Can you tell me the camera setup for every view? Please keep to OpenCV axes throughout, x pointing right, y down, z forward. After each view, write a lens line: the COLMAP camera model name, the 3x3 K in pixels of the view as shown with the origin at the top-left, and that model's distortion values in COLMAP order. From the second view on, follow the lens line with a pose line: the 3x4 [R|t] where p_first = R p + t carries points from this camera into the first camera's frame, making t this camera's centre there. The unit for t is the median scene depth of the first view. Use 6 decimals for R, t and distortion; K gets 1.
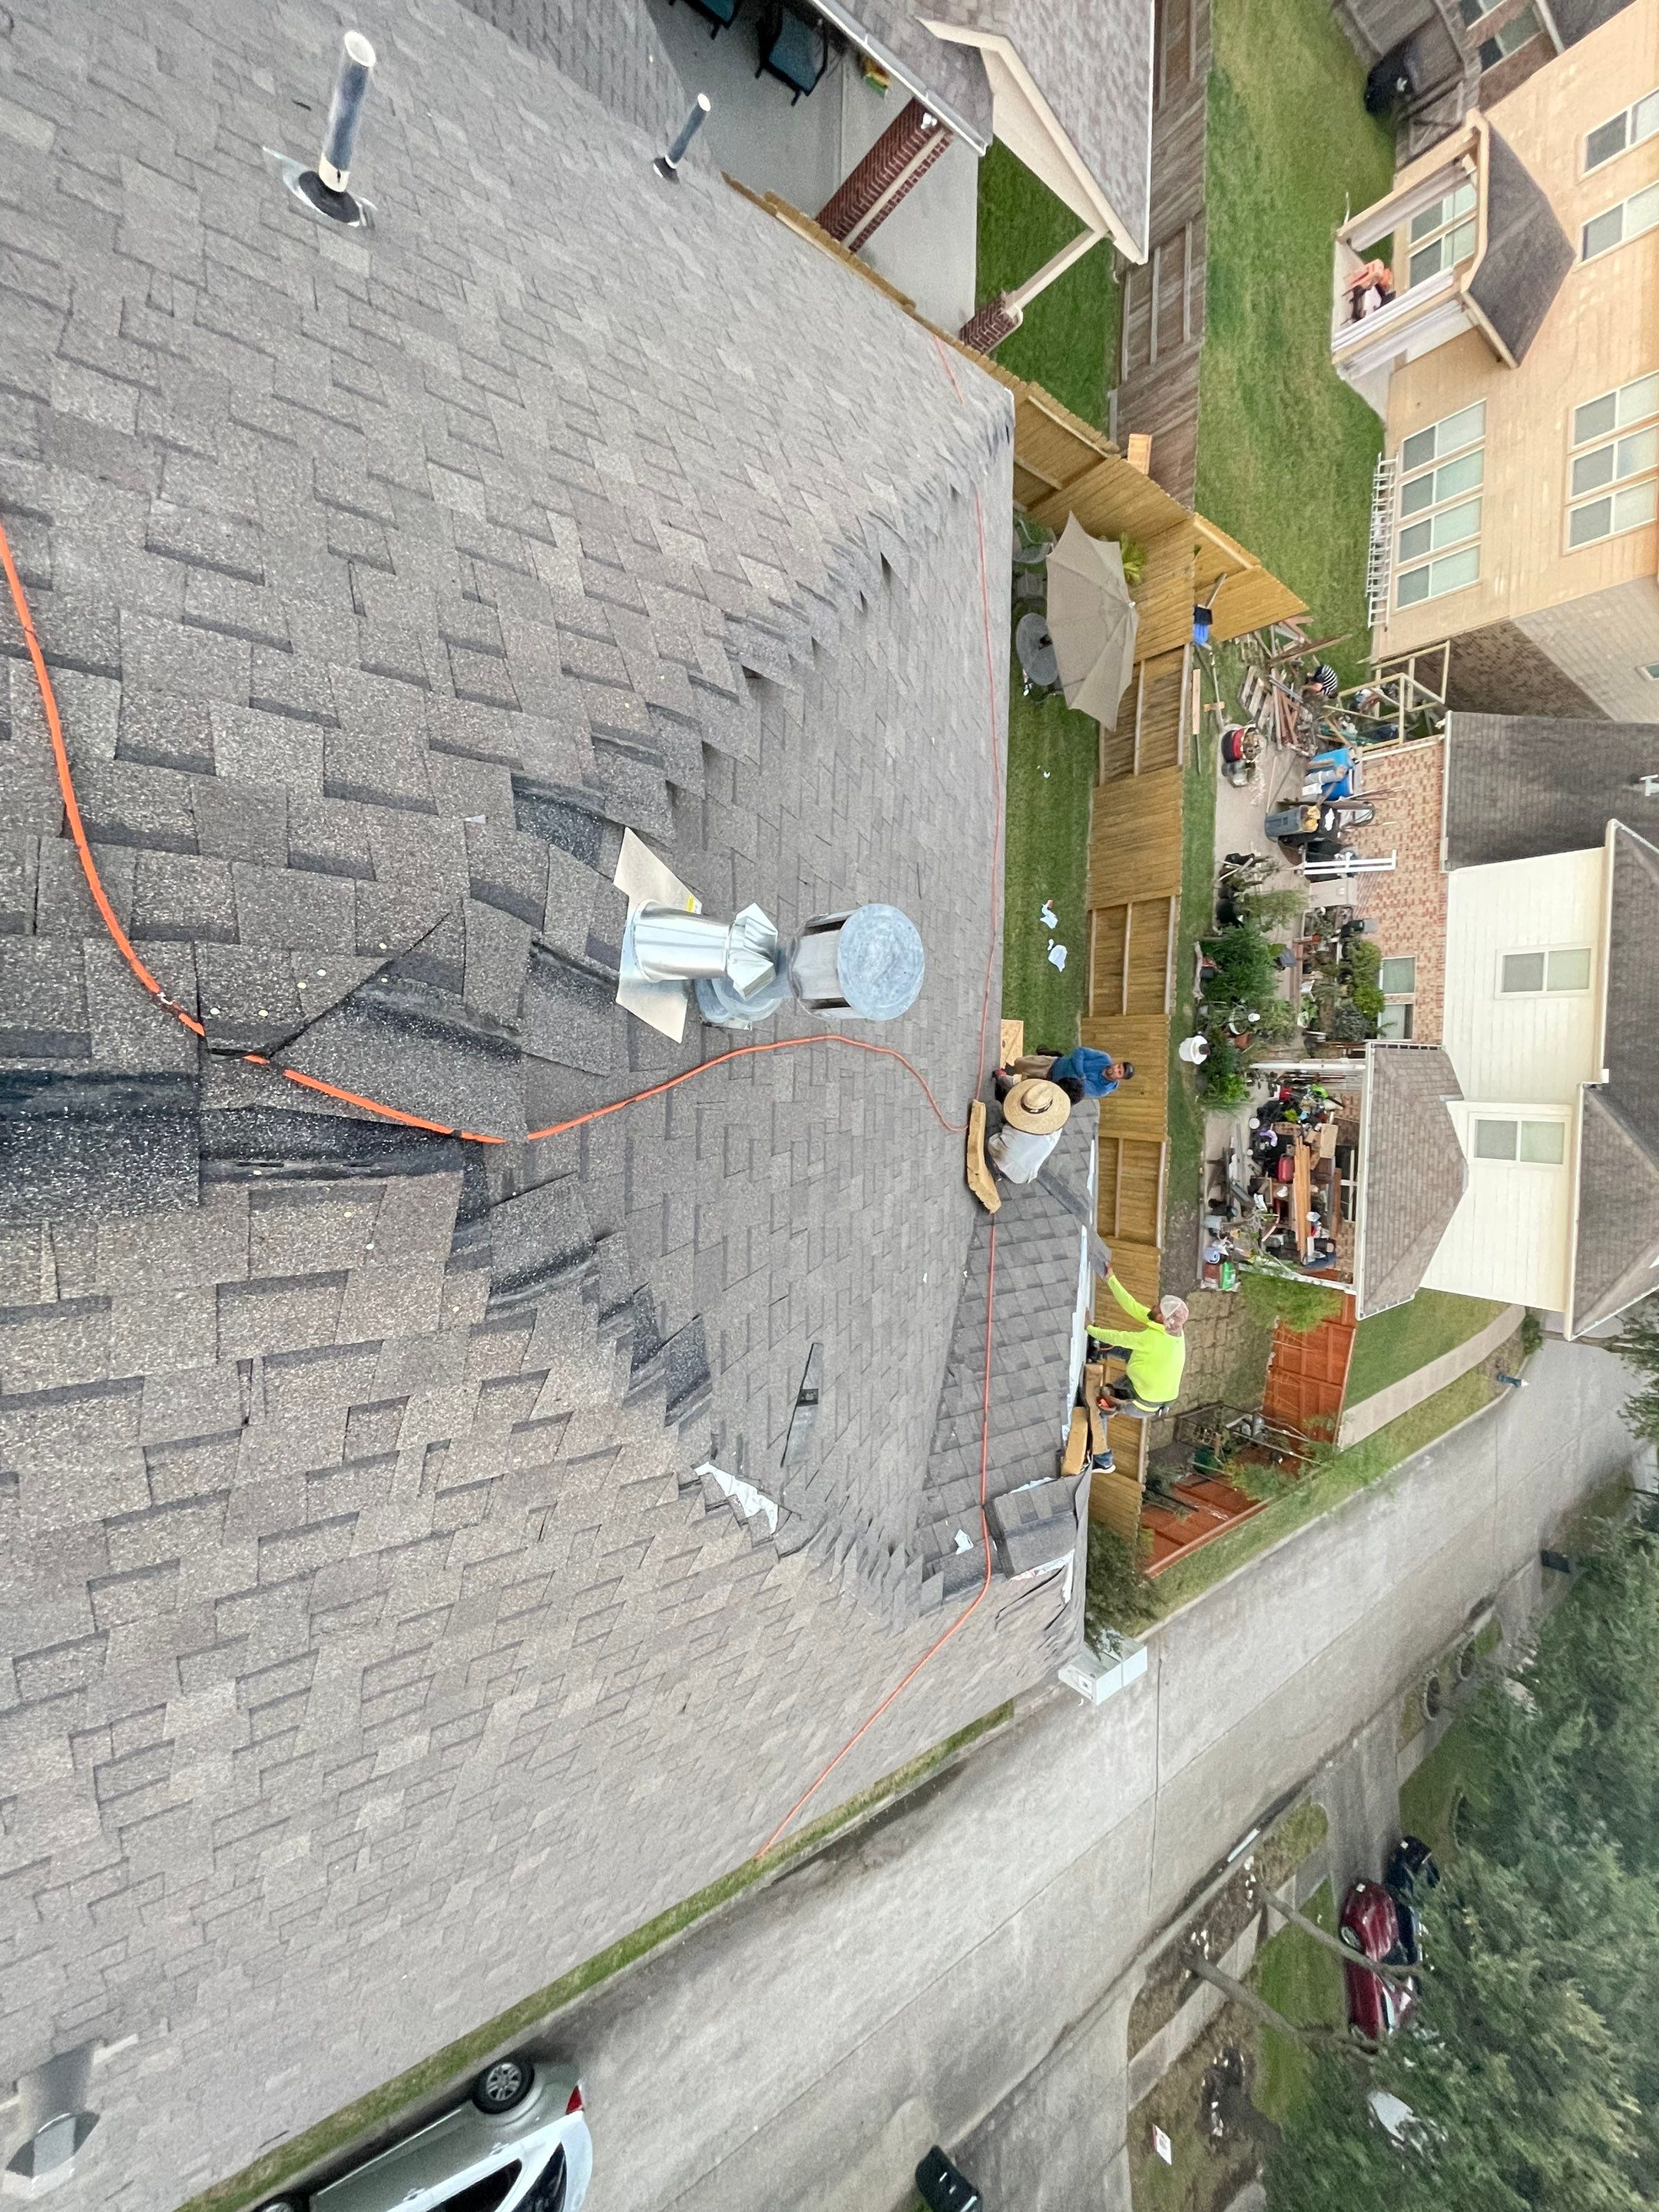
lens RADIAL K [[876.8, 0, 829.5], [0, 876.8, 1106.0], [0, 0, 1]] dist [-0.004603, -0.000115]
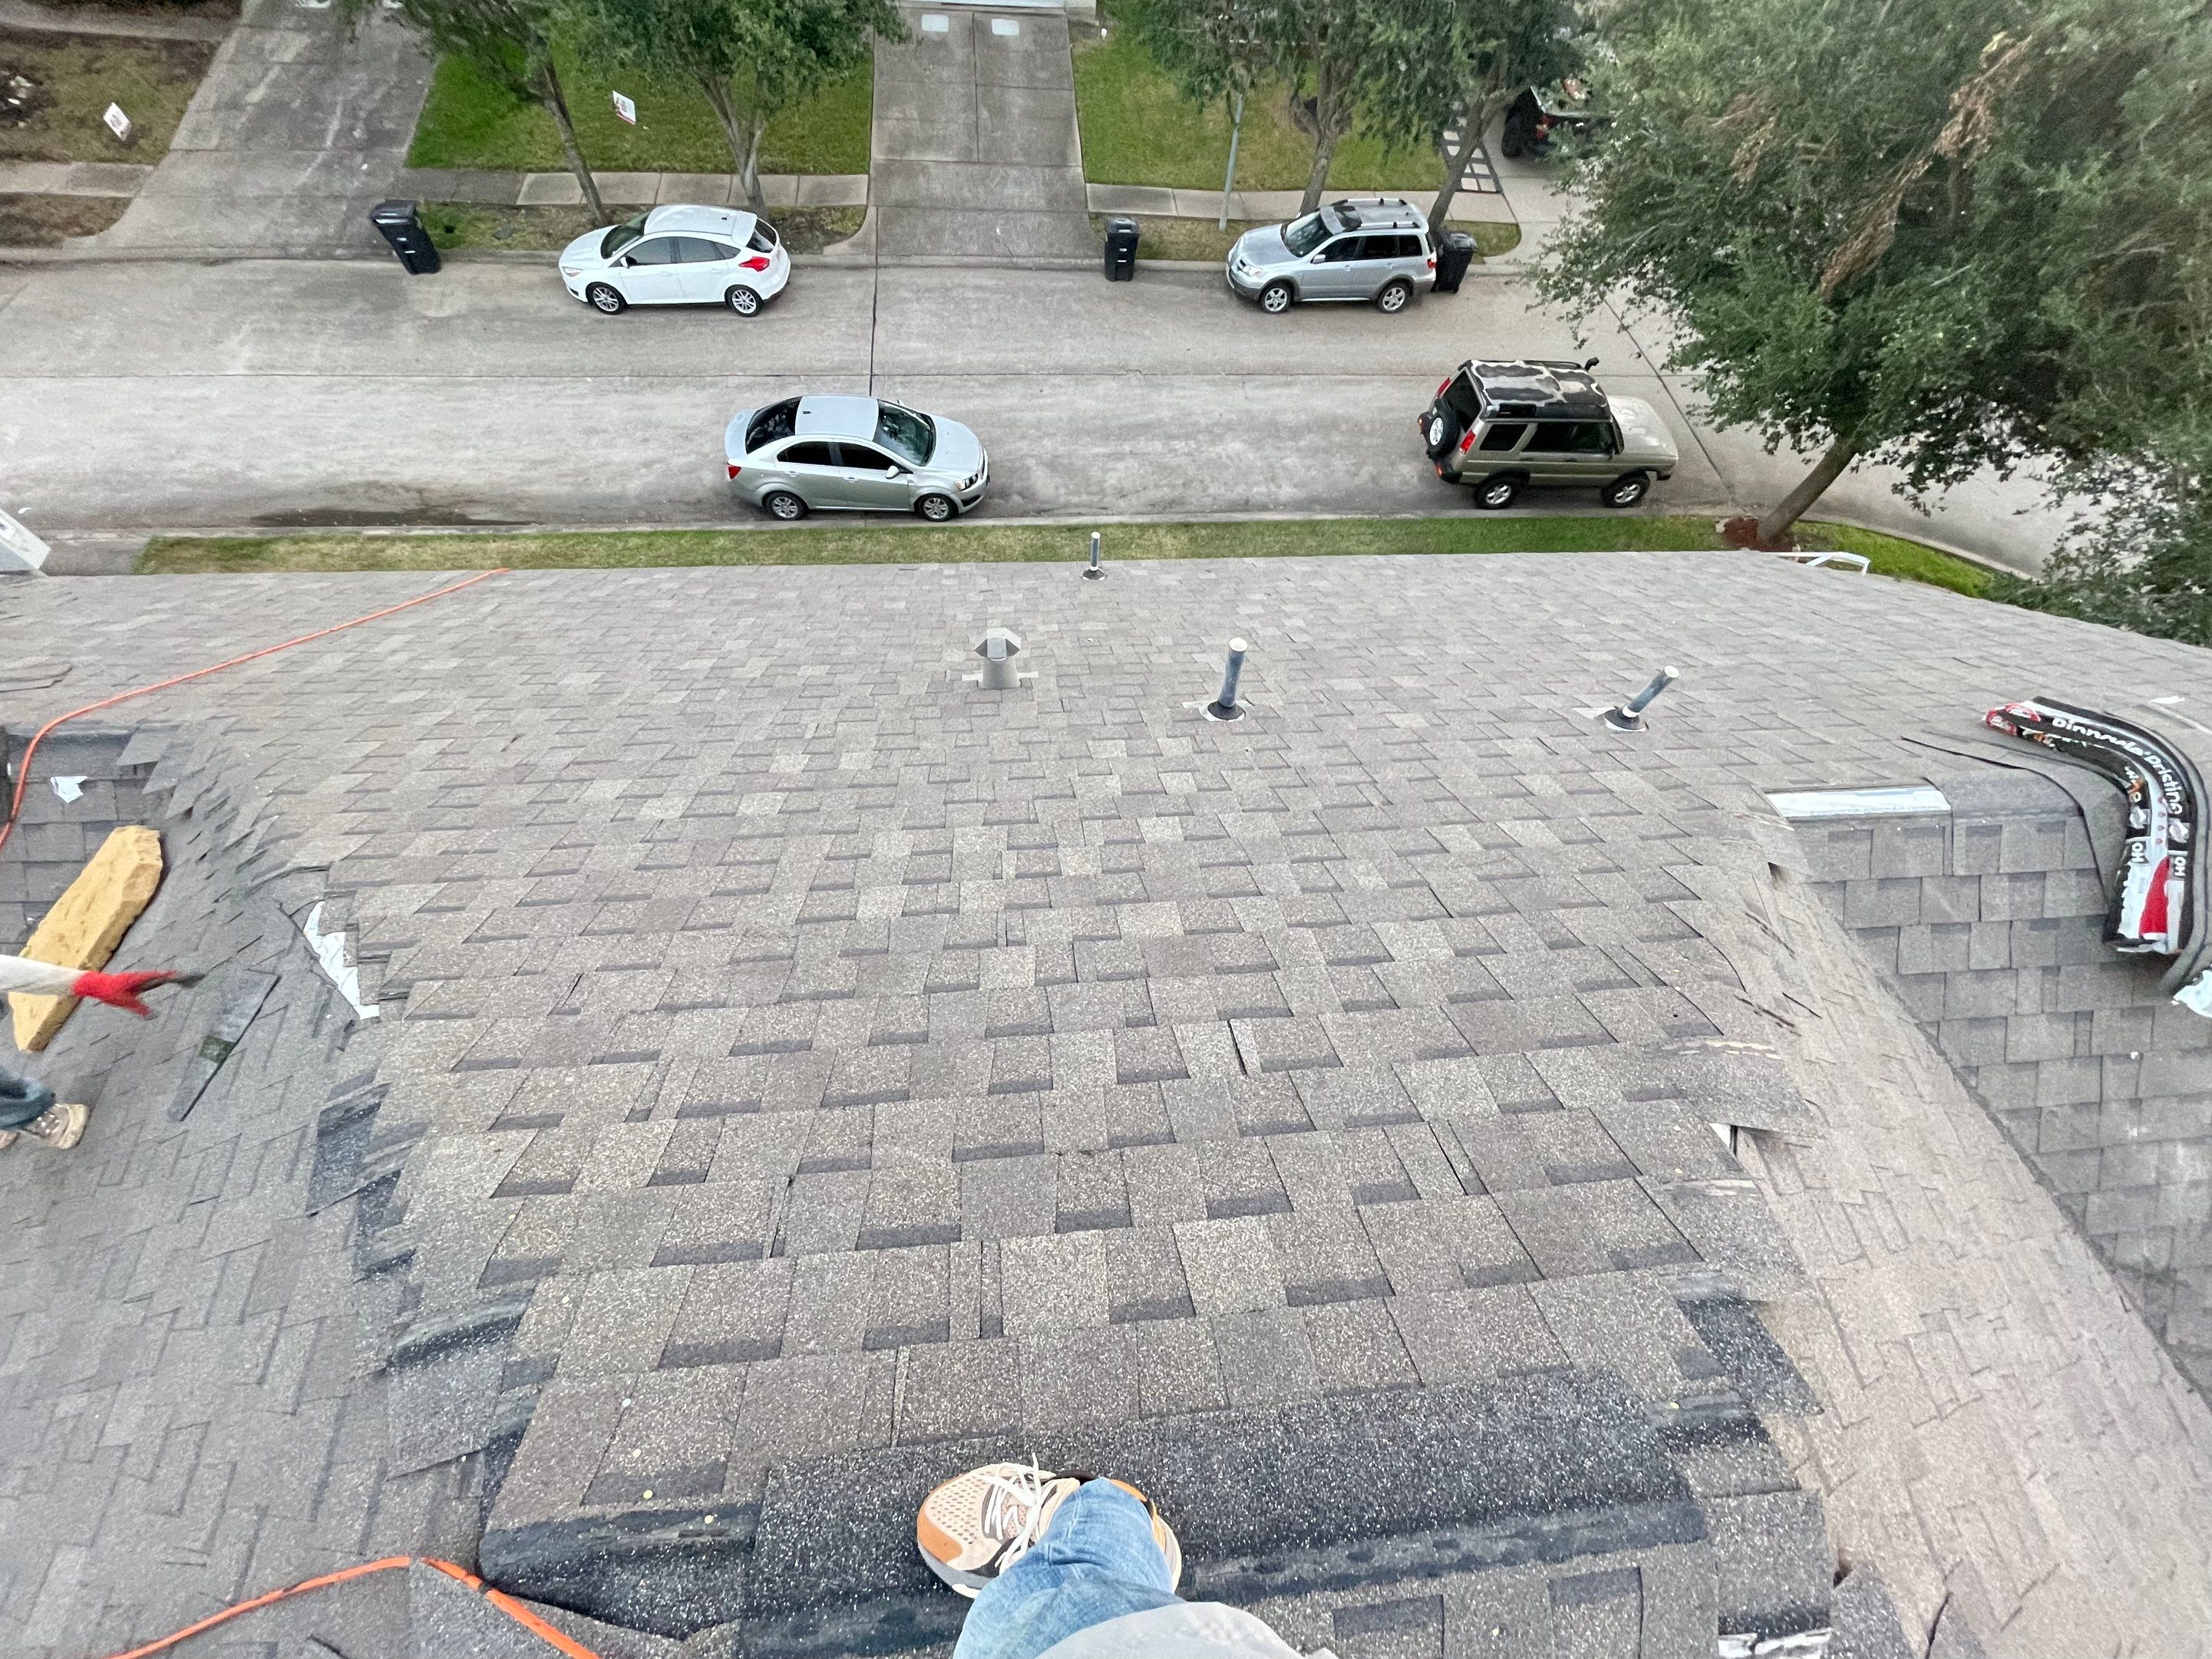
lens RADIAL K [[898.9, 0, 1093.5], [0, 898.9, 829.7], [0, 0, 1]] dist [-0.001929, 0.000227]
pose [[-0.757057, -0.247503, -0.604655, -0.122088], [-0.070897, -0.888884, 0.452614, 0.152260], [-0.649491, 0.385523, 0.655388, -0.089304]]
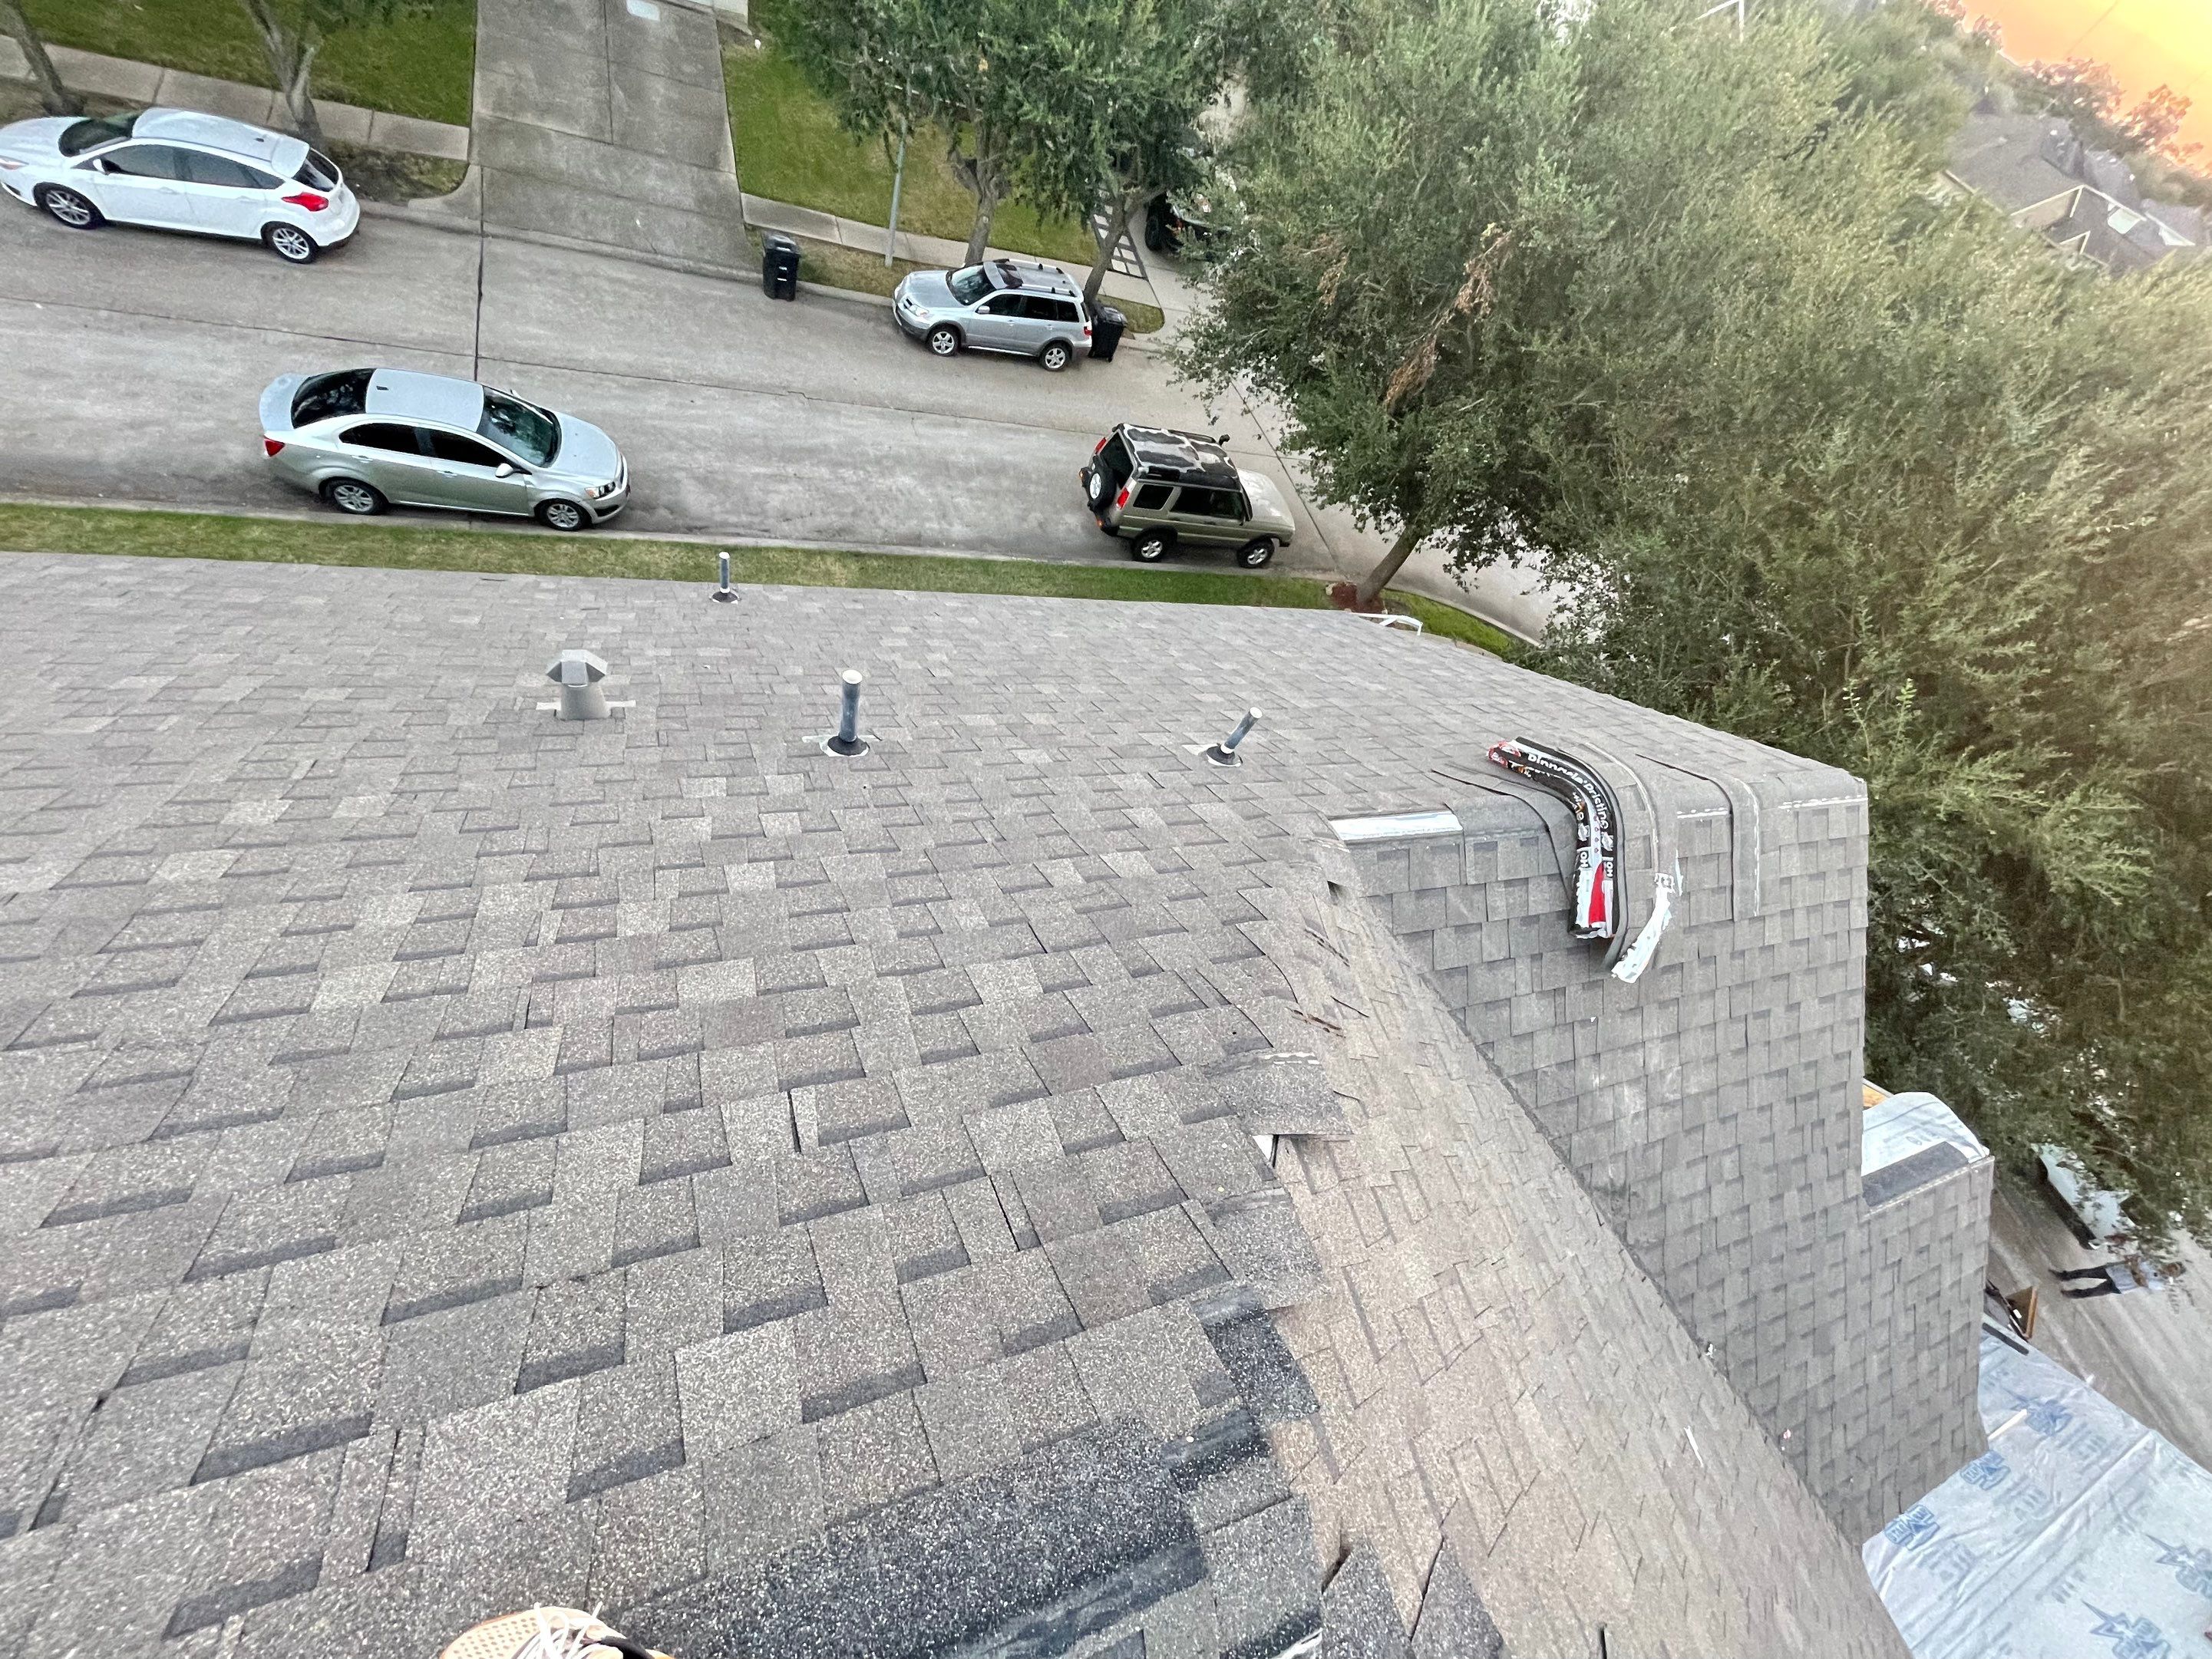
lens RADIAL K [[902.1, 0, 1102.7], [0, 902.1, 827.5], [0, 0, 1]] dist [-0.000183, -0.000054]
pose [[-0.520815, -0.254243, -0.814930, -0.247212], [-0.253625, -0.865433, 0.432089, 0.162623], [-0.815123, 0.431725, 0.386248, -0.163545]]
